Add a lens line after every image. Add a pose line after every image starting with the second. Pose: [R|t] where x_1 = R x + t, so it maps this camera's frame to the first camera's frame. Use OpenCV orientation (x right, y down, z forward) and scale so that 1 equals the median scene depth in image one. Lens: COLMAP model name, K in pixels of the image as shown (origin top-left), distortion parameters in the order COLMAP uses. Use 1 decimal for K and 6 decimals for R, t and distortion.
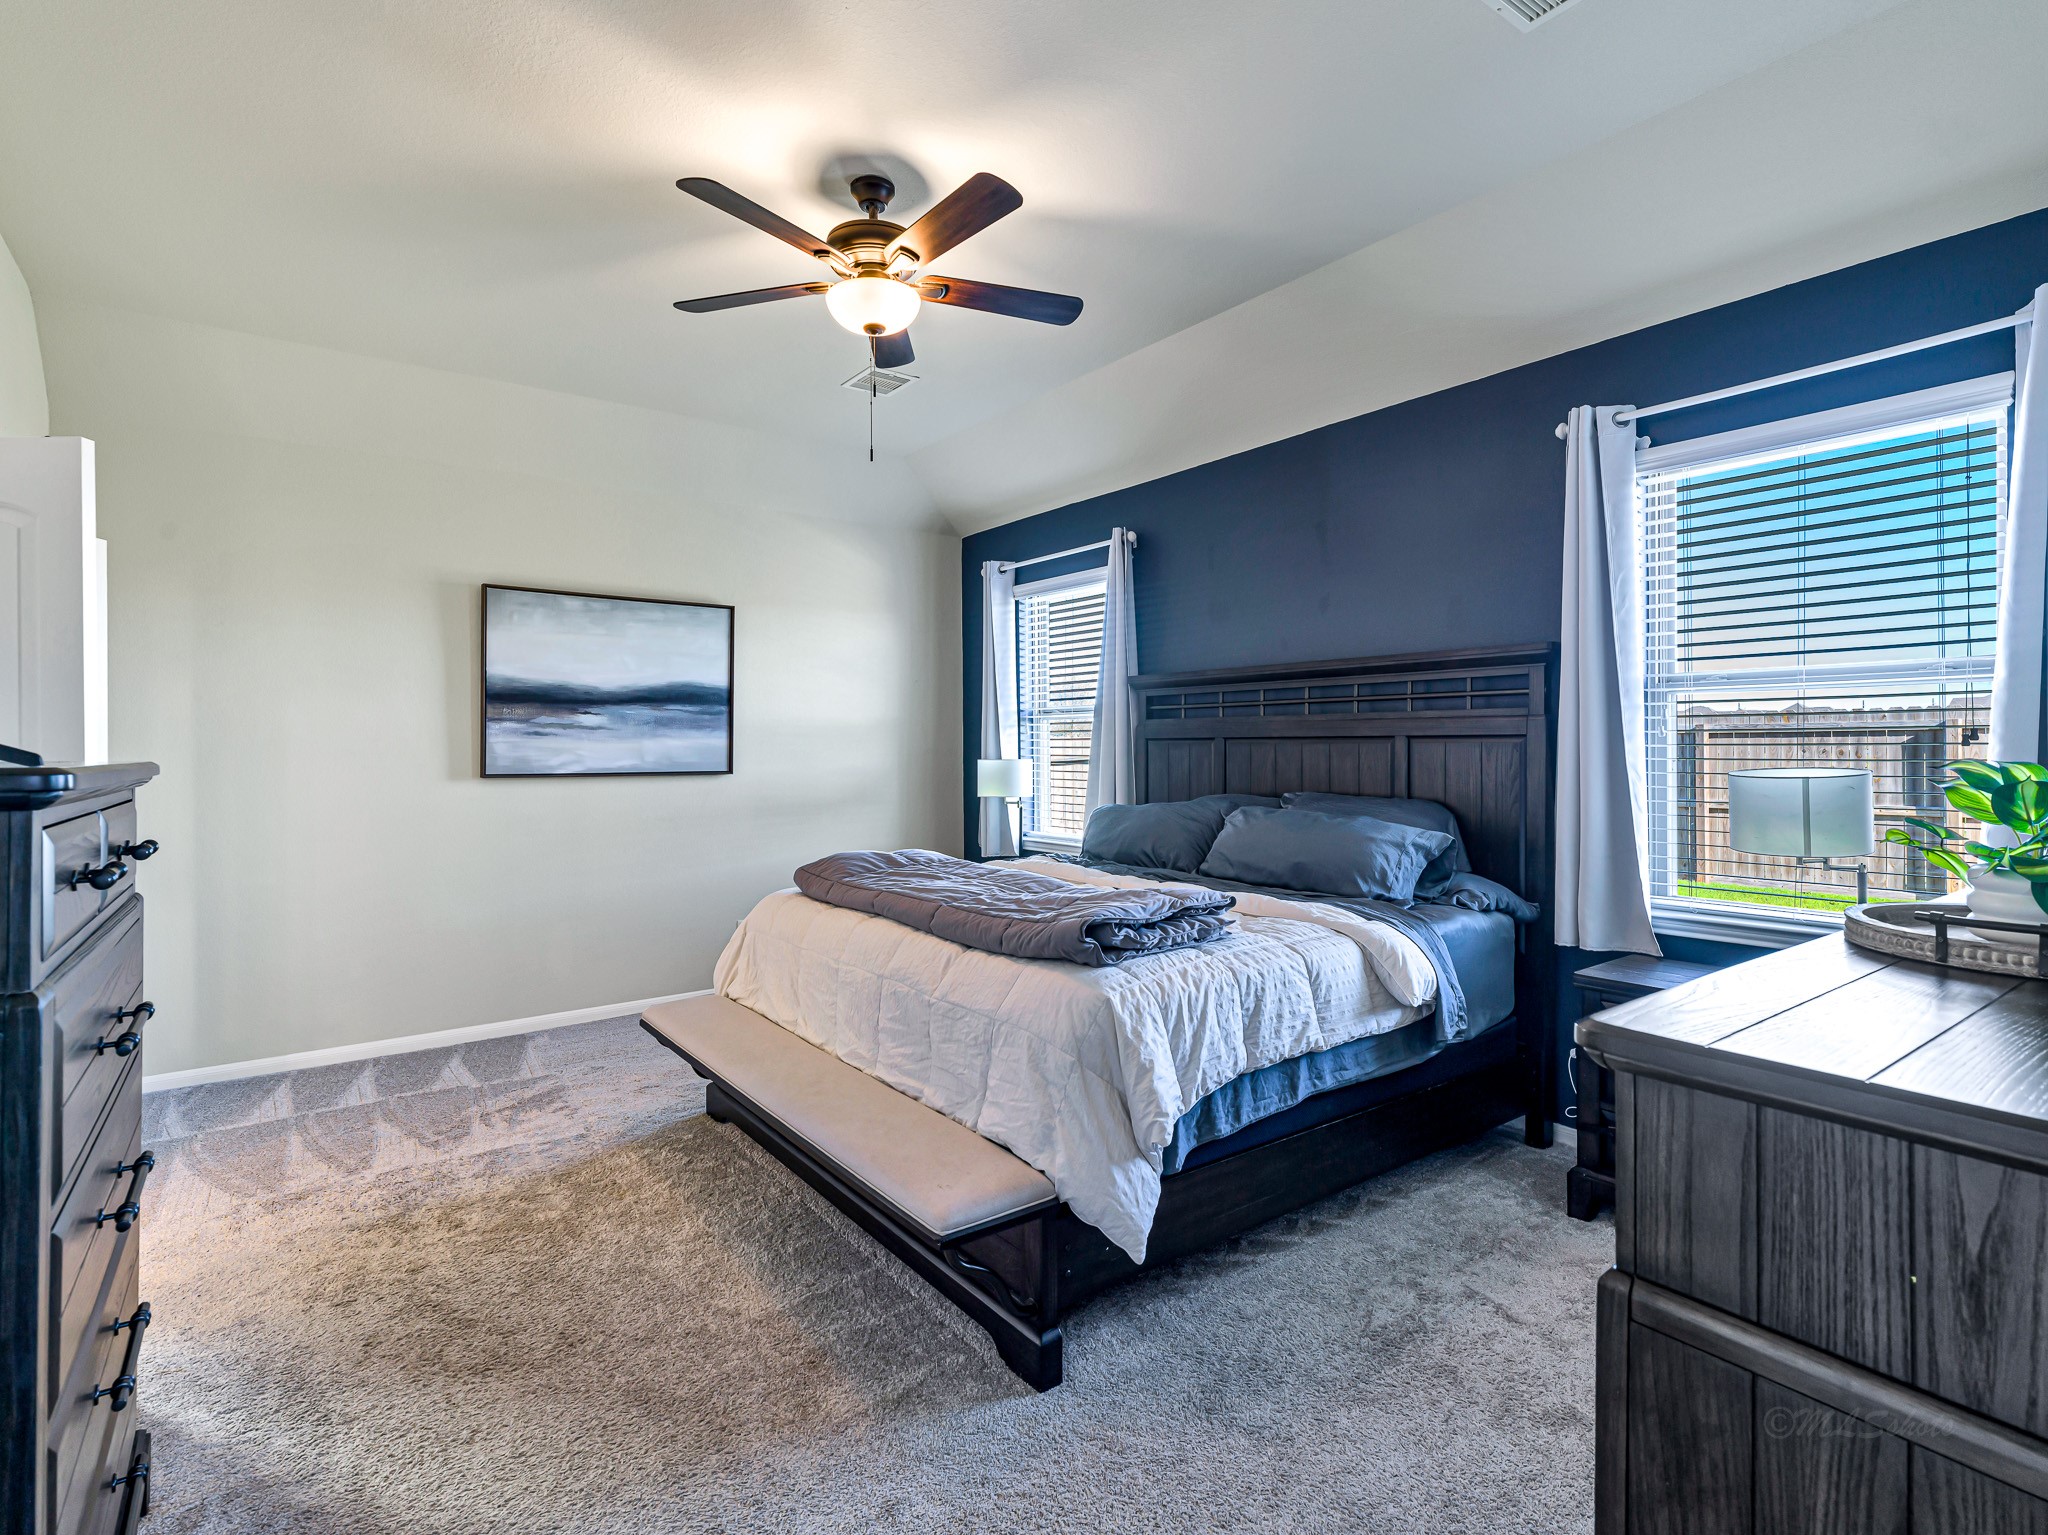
lens RADIAL K [[1029.5, 0, 1019.0], [0, 1029.5, 760.5], [0, 0, 1]] dist [0.000065, 0.000405]
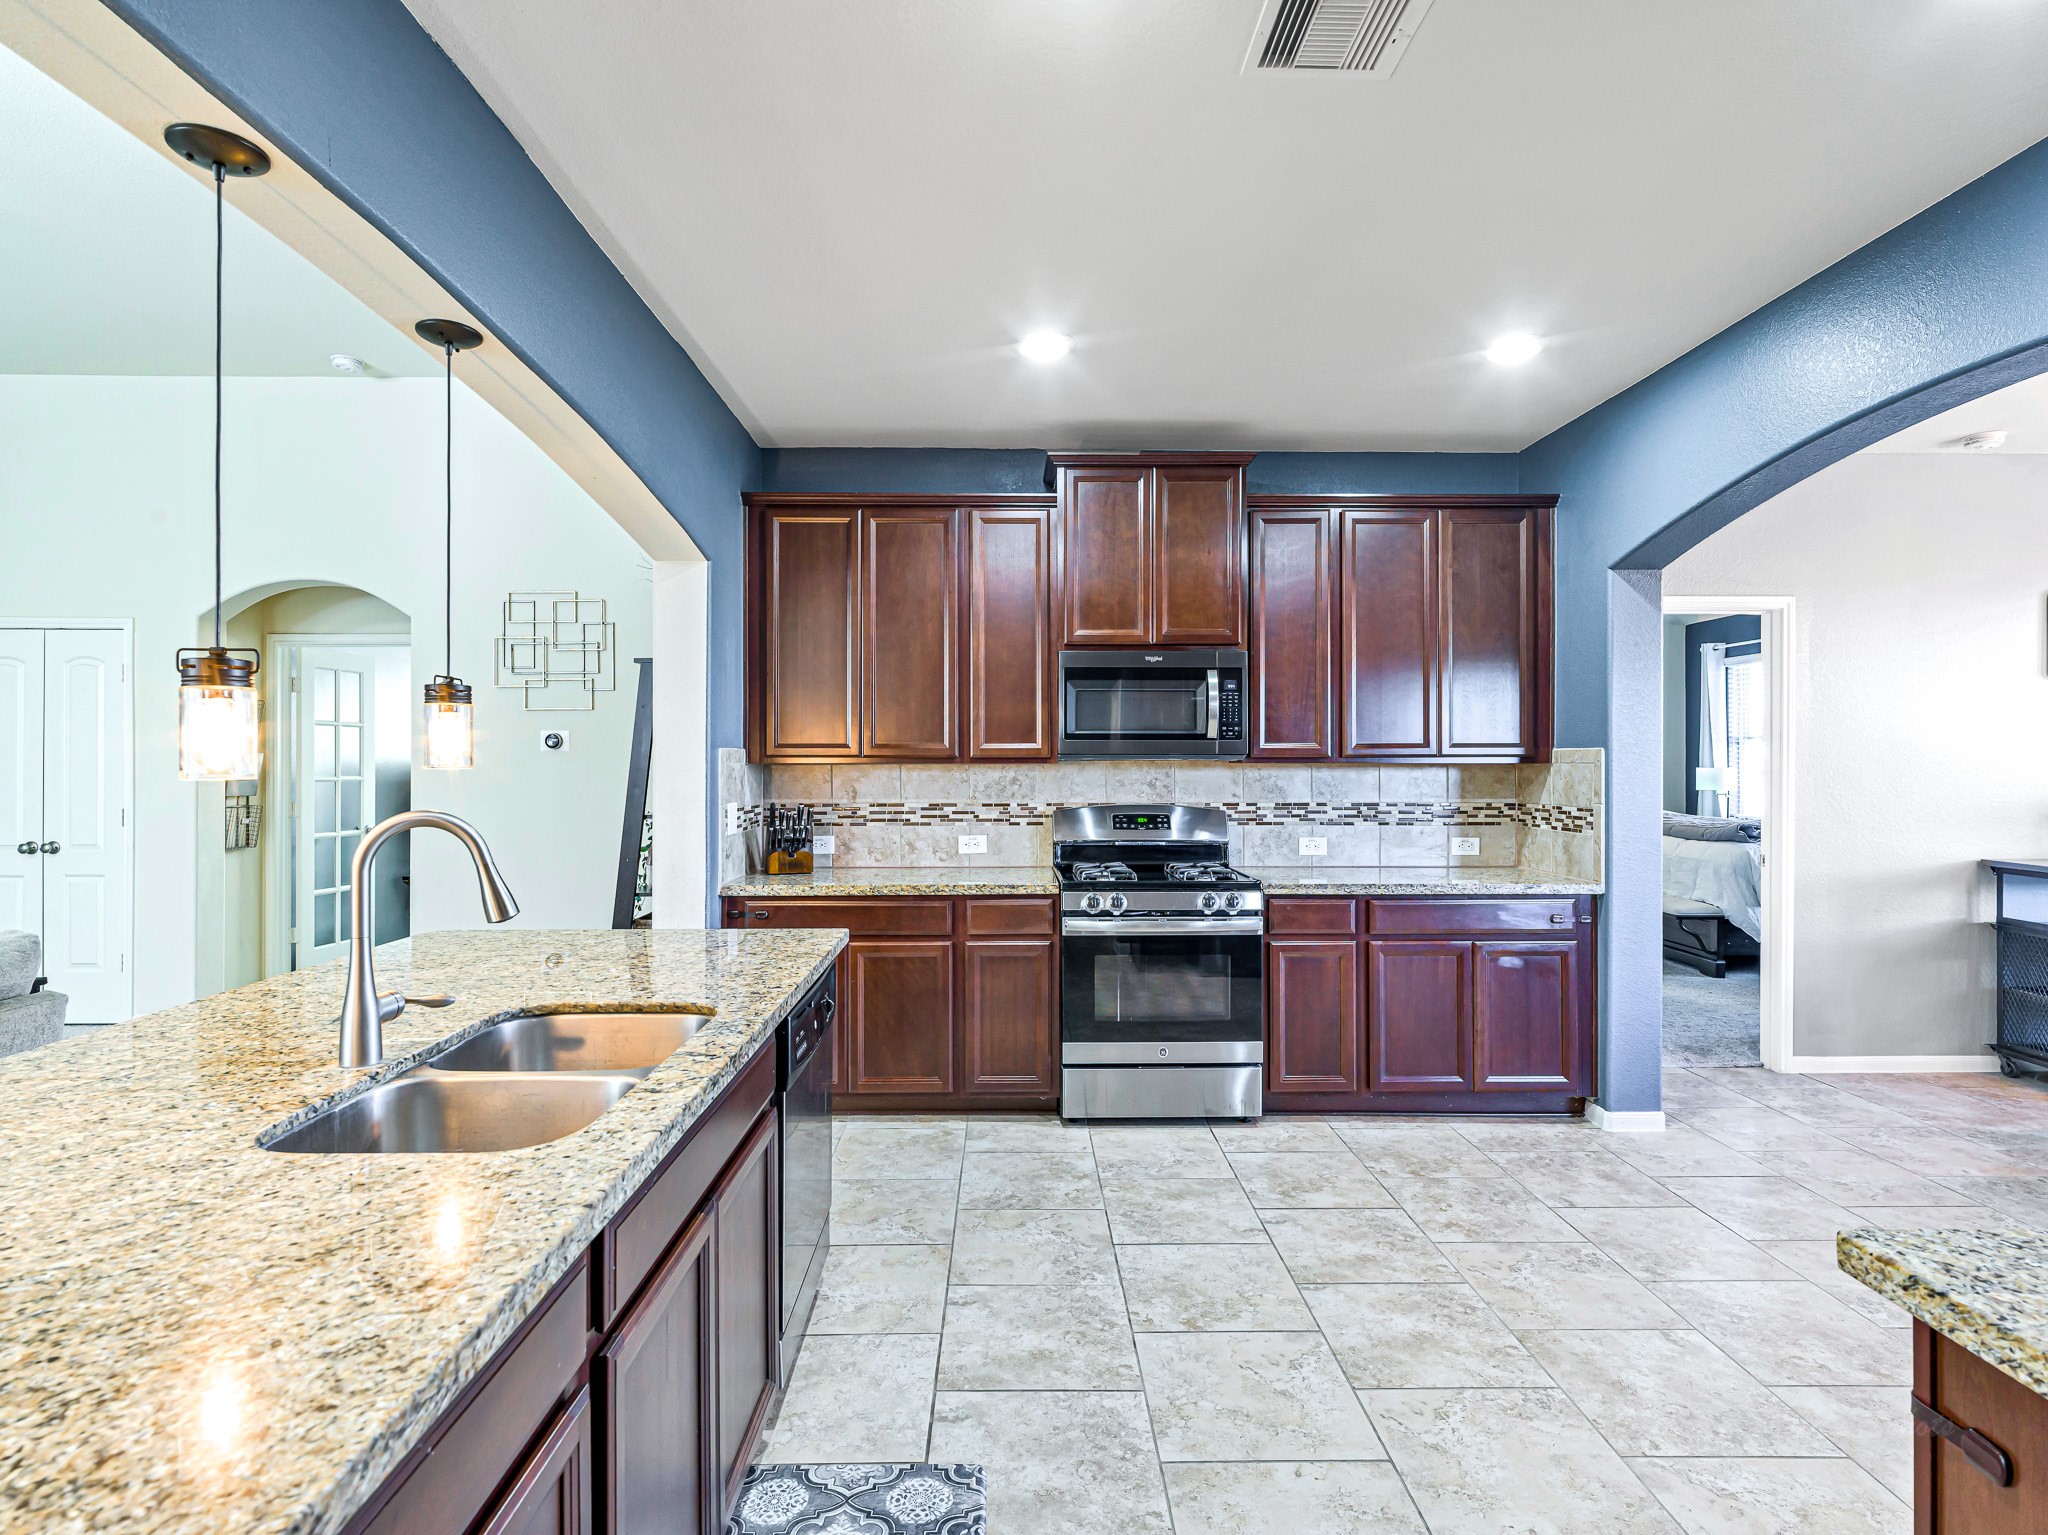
lens RADIAL K [[1029.5, 0, 1019.0], [0, 1029.5, 760.5], [0, 0, 1]] dist [0.000065, 0.000405]
pose [[0.808629, 0.003019, -0.588311, 0.056929], [-0.009535, 0.999923, -0.007975, 0.011878], [0.588241, 0.012058, 0.808596, -1.049074]]
